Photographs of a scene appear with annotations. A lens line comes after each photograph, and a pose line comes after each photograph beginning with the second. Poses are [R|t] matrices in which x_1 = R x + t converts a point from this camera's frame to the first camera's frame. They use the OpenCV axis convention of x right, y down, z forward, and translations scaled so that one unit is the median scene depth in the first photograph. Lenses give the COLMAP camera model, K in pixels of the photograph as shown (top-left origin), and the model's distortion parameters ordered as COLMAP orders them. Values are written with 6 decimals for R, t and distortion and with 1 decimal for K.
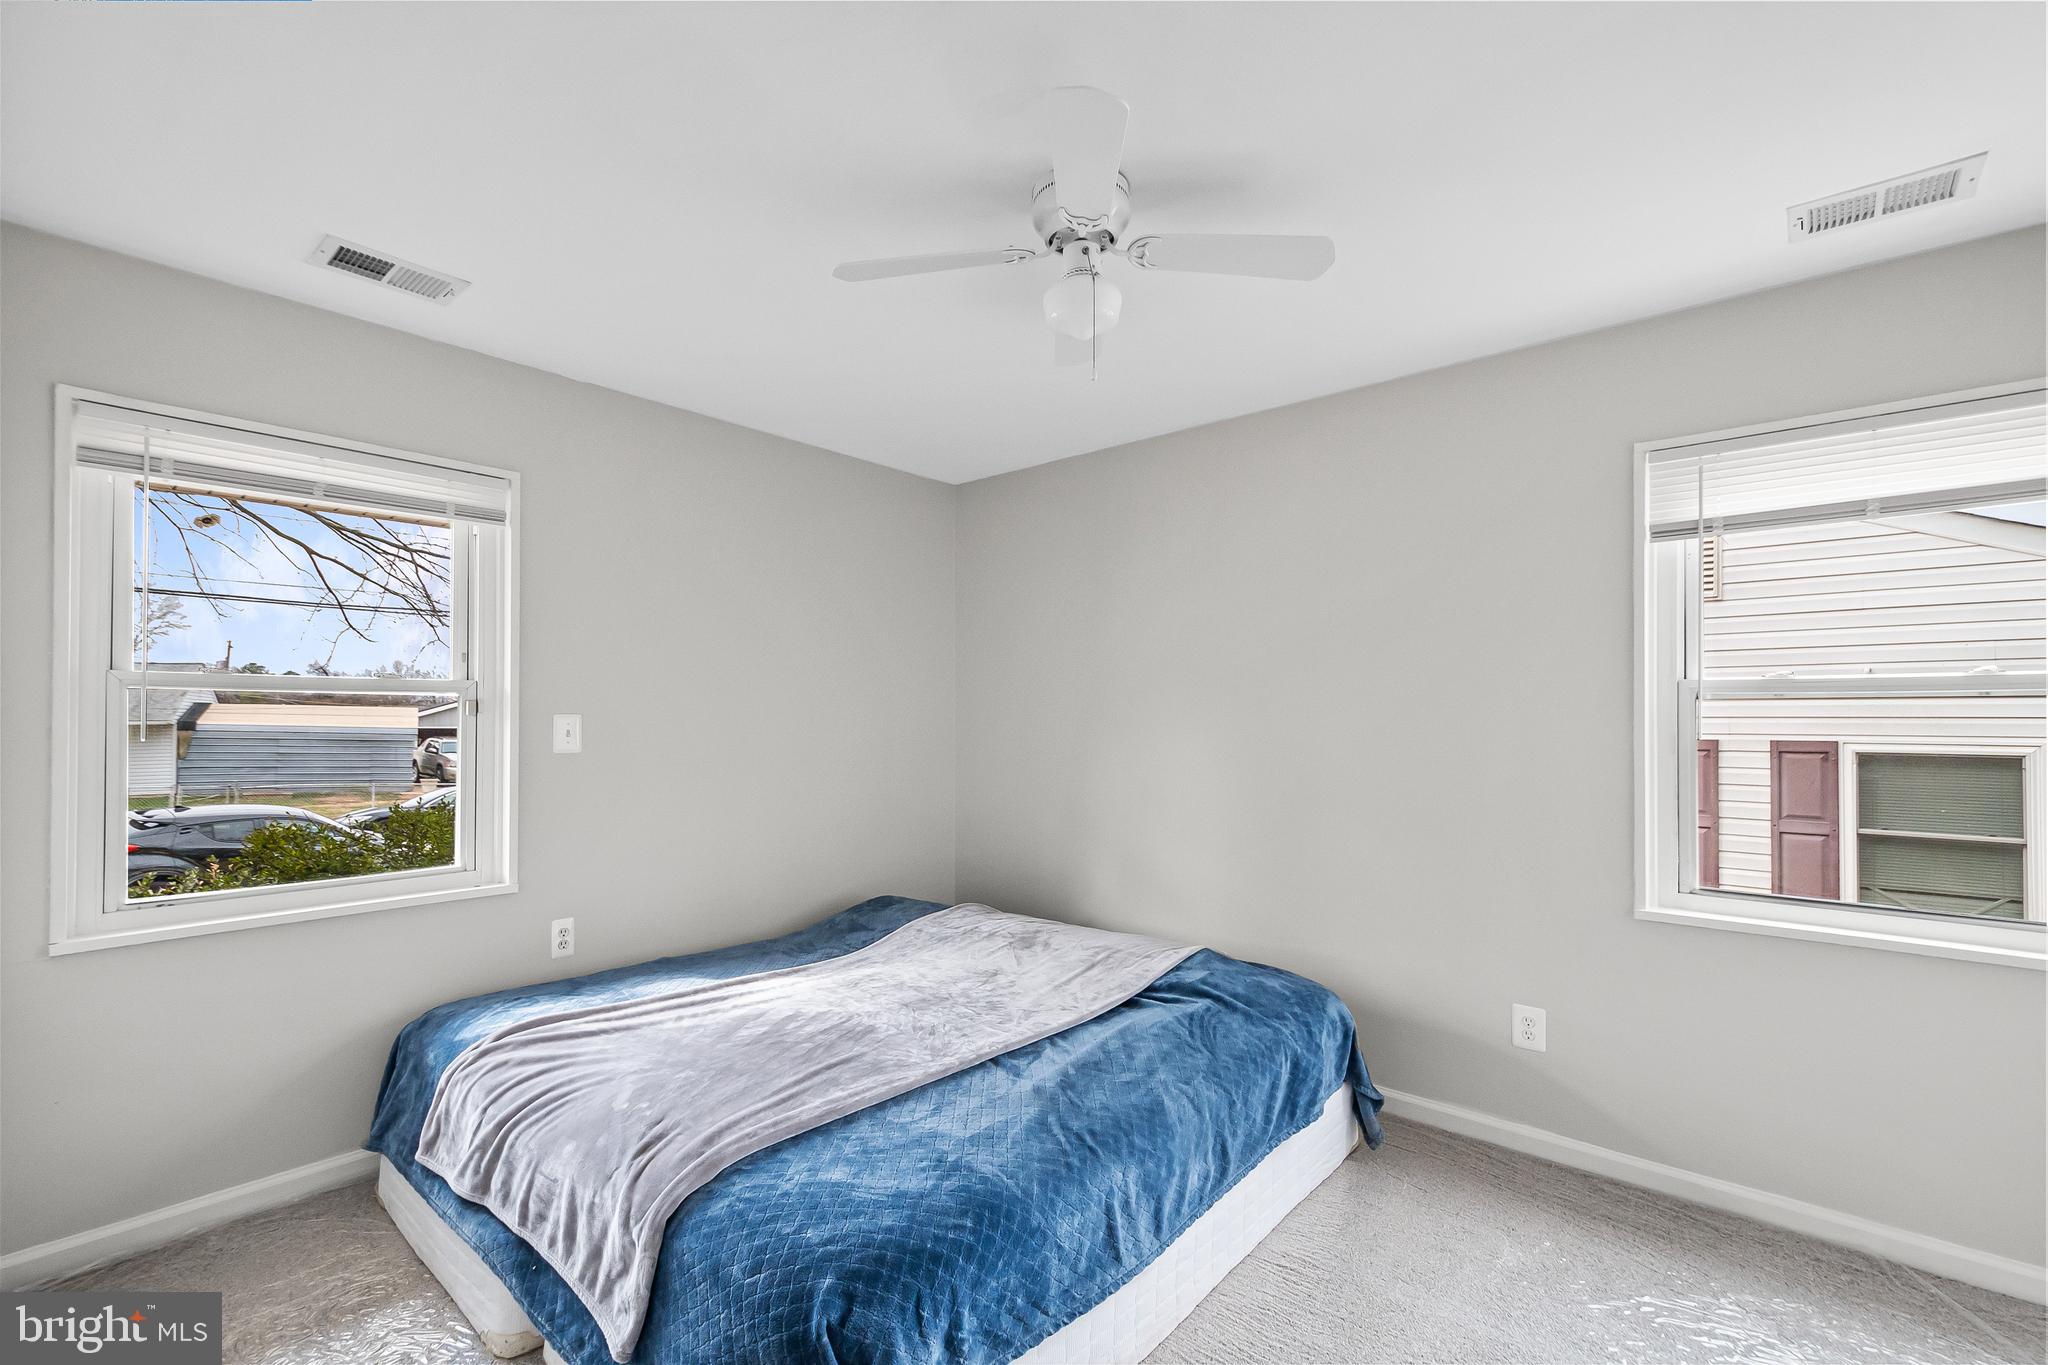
lens RADIAL K [[903.6, 0, 1045.0], [0, 903.6, 712.8], [0, 0, 1]] dist [0.008730, 0.000042]
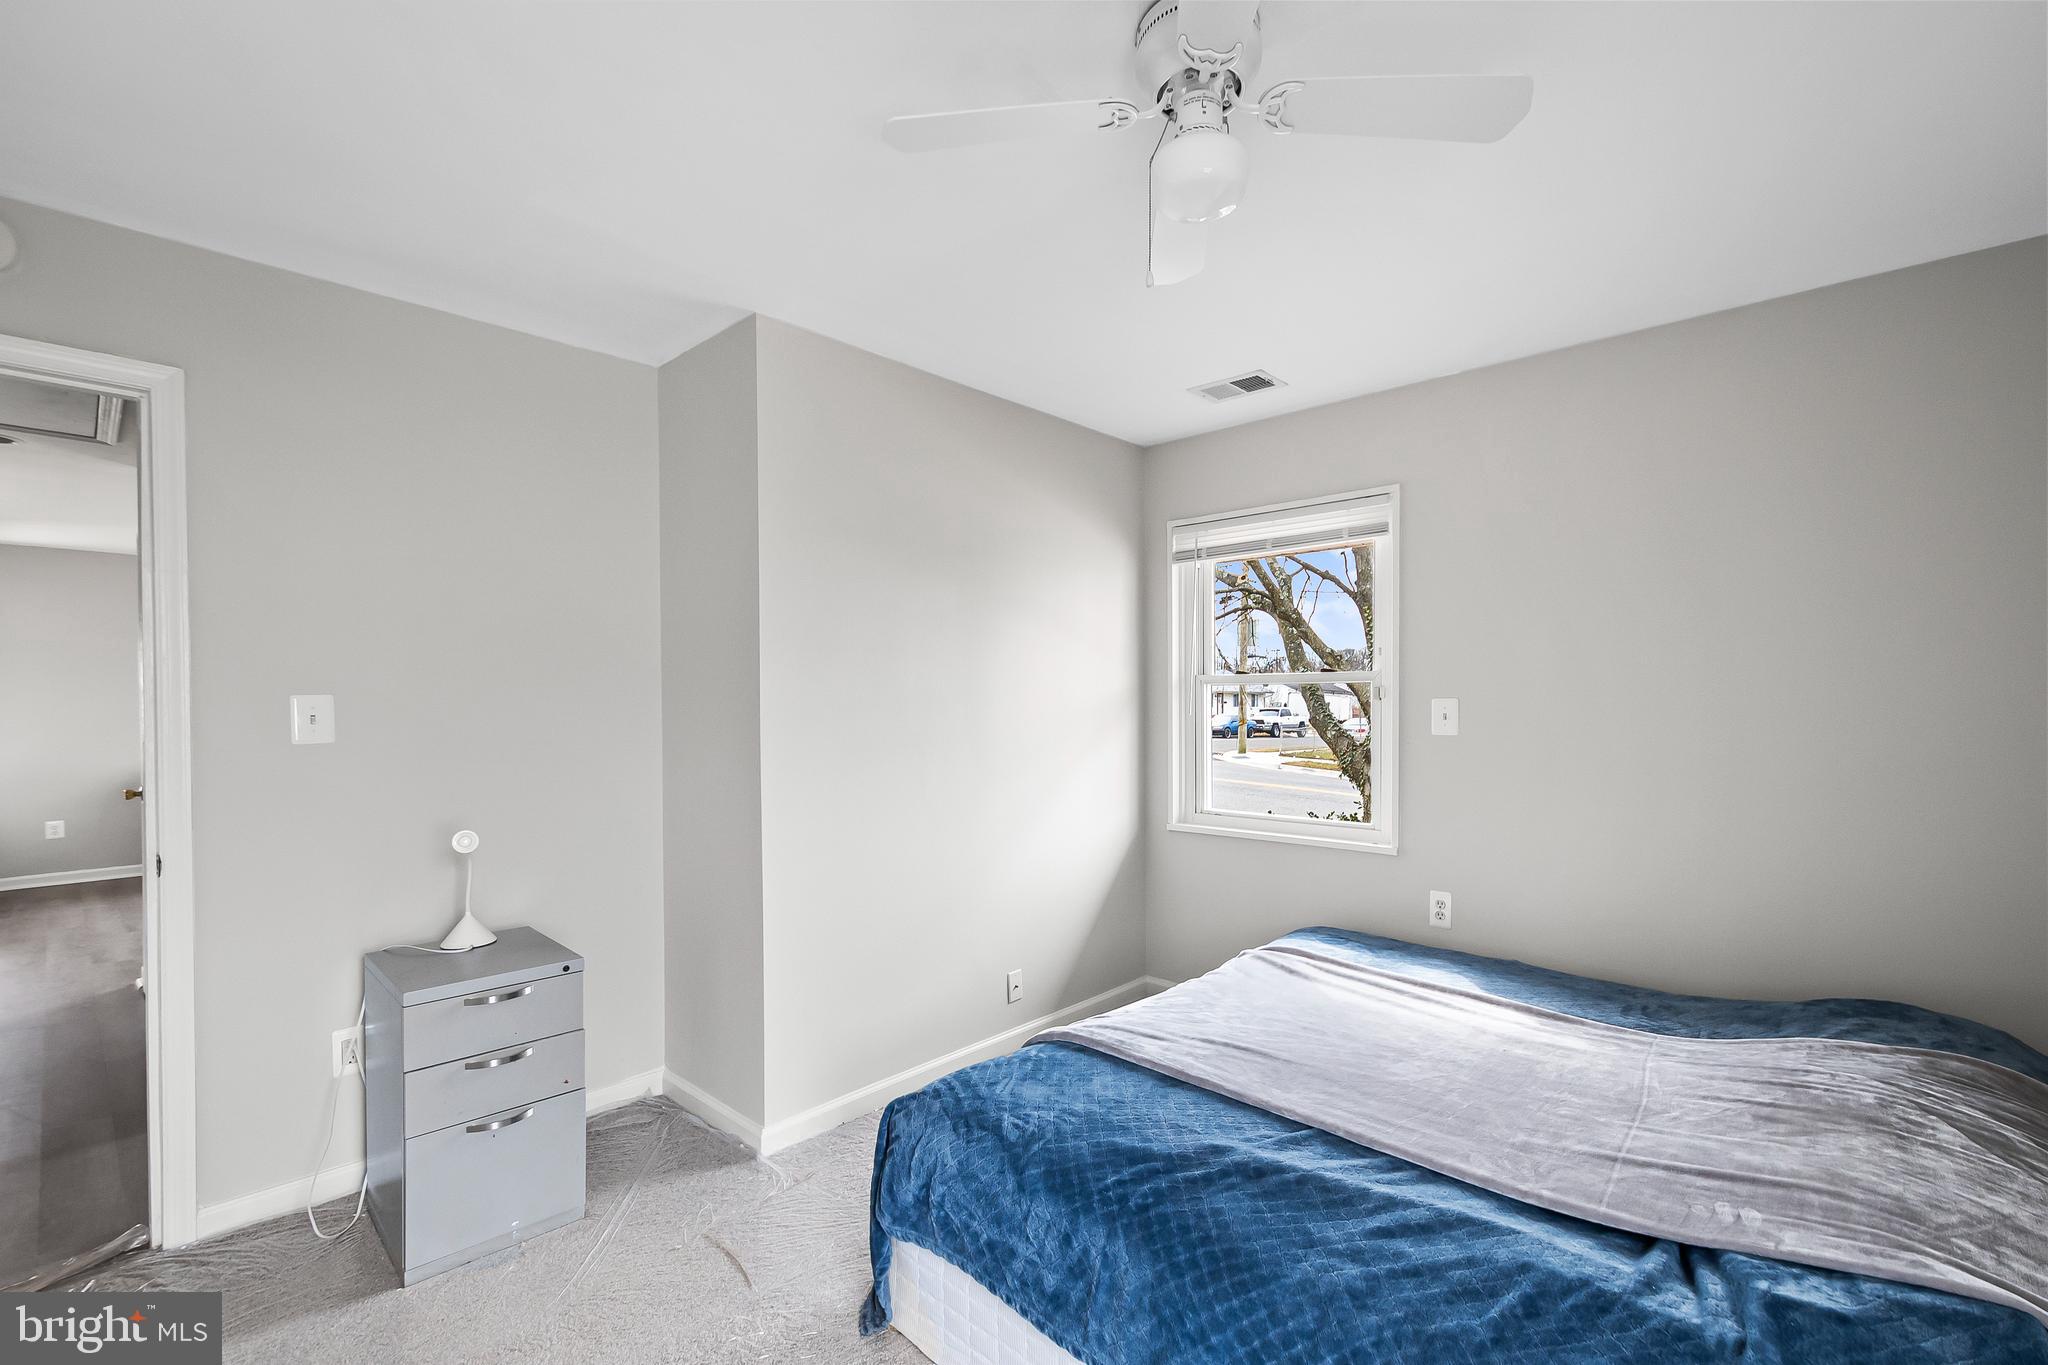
lens RADIAL K [[903.6, 0, 1045.0], [0, 903.6, 712.8], [0, 0, 1]] dist [0.008730, 0.000042]
pose [[-0.037098, 0.011310, -0.999248, 0.586297], [0.004273, 0.999929, 0.011159, 0.004654], [0.999303, -0.003855, -0.037143, 0.624420]]
